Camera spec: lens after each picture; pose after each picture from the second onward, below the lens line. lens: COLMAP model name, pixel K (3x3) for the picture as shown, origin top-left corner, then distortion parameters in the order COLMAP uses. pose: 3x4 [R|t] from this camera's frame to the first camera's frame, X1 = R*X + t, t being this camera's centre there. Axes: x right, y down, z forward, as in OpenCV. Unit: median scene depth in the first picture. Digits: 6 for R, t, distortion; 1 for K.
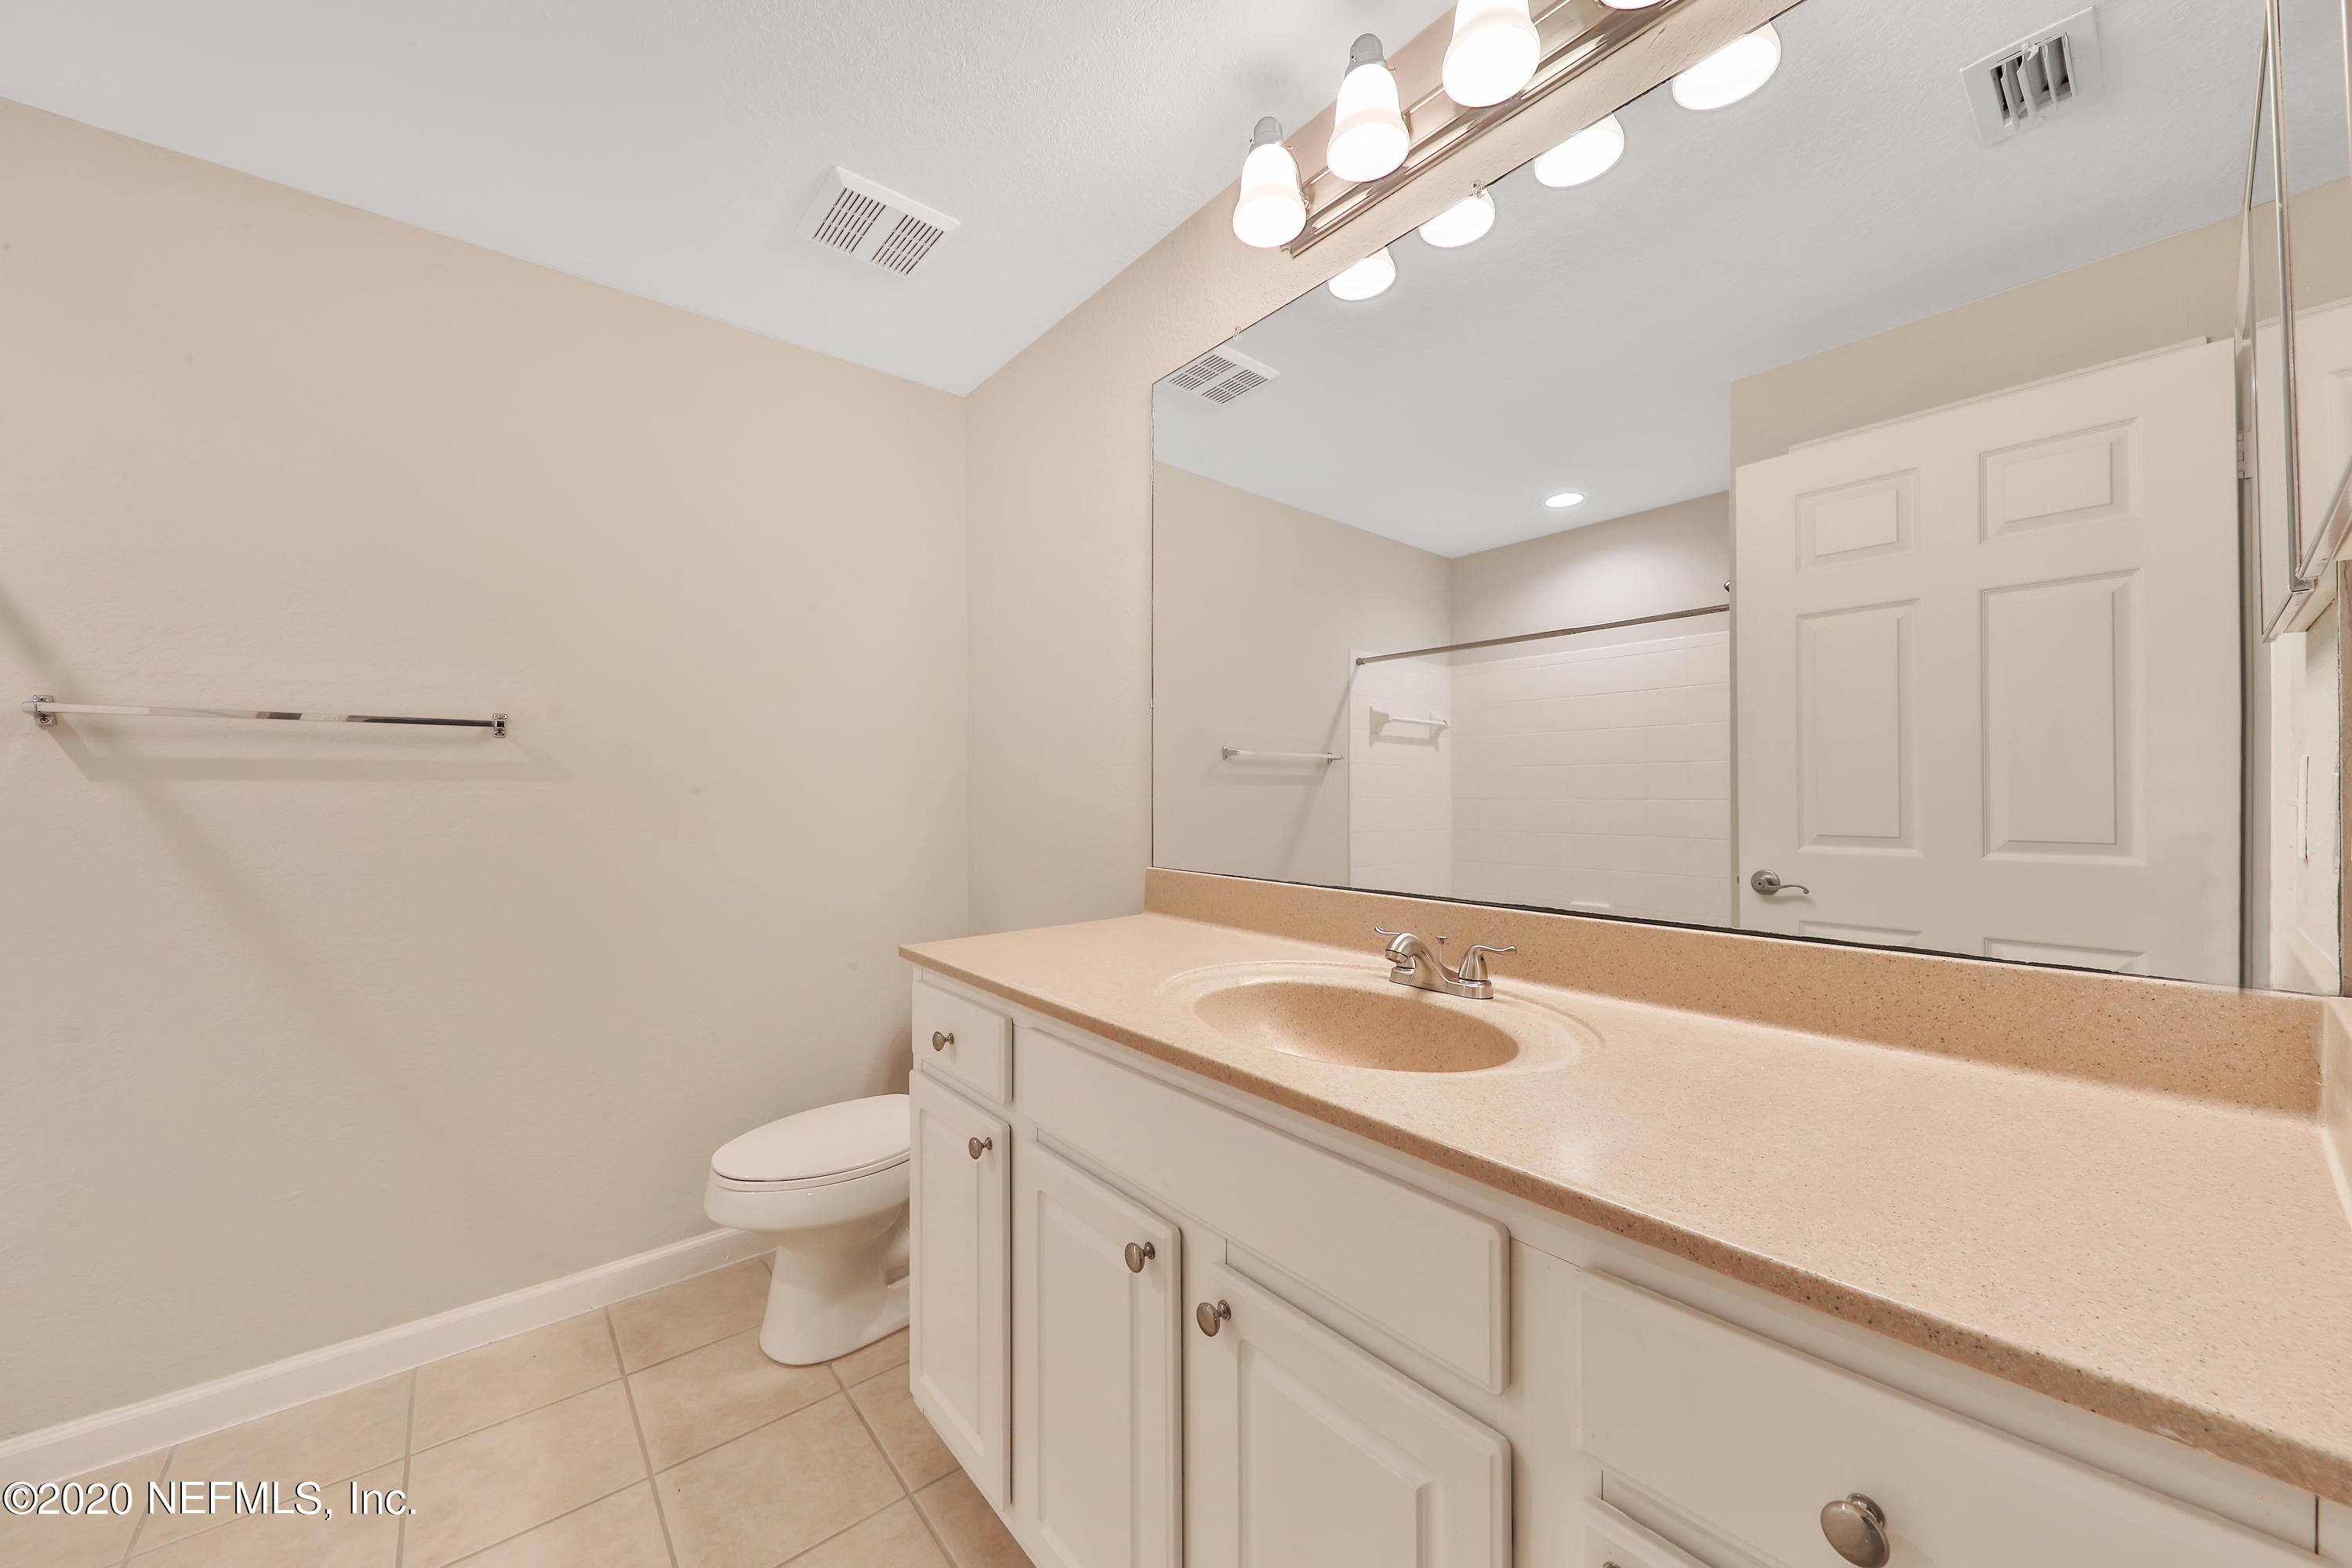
lens RADIAL K [[833.3, 0, 1176.0], [0, 833.3, 784.0], [0, 0, 1]] dist [-0.003263, 0.000048]
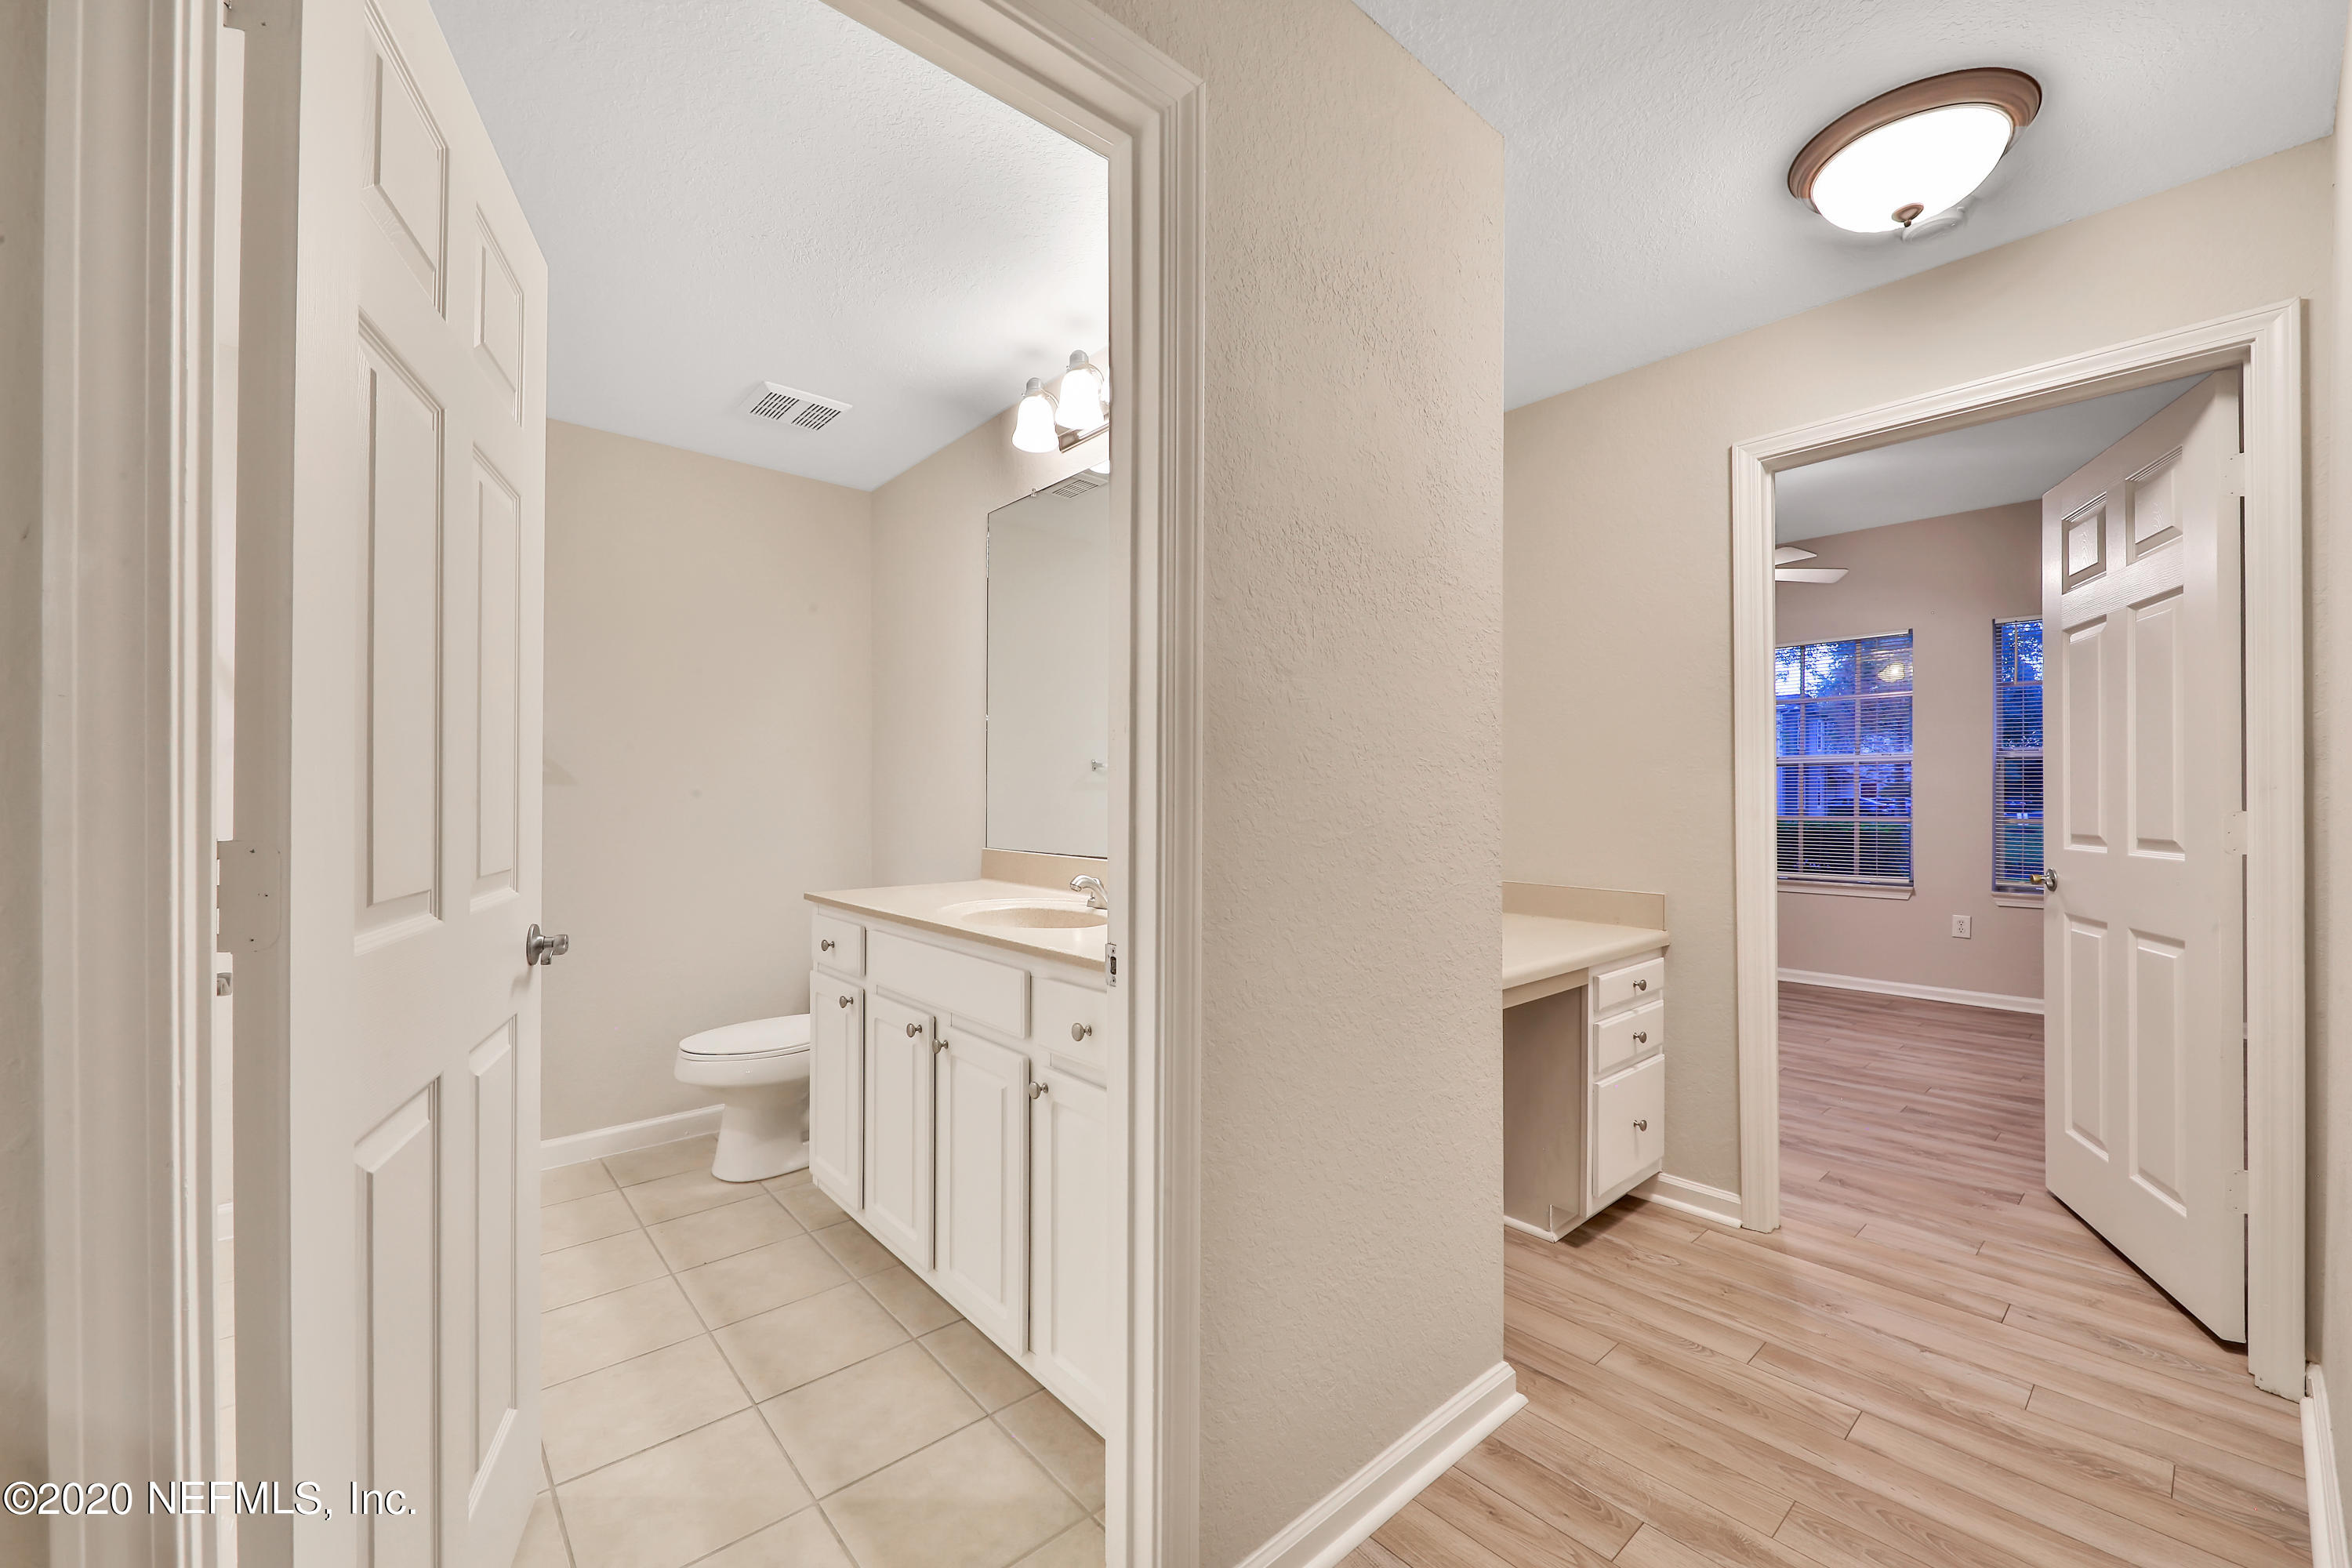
lens RADIAL K [[908.1, 0, 1178.0], [0, 908.1, 793.0], [0, 0, 1]] dist [0.000849, -0.000577]
pose [[0.999728, 0.003396, 0.023073, 0.302029], [-0.003498, 0.999984, 0.004382, -0.004721], [-0.023058, -0.004461, 0.999724, -0.662820]]
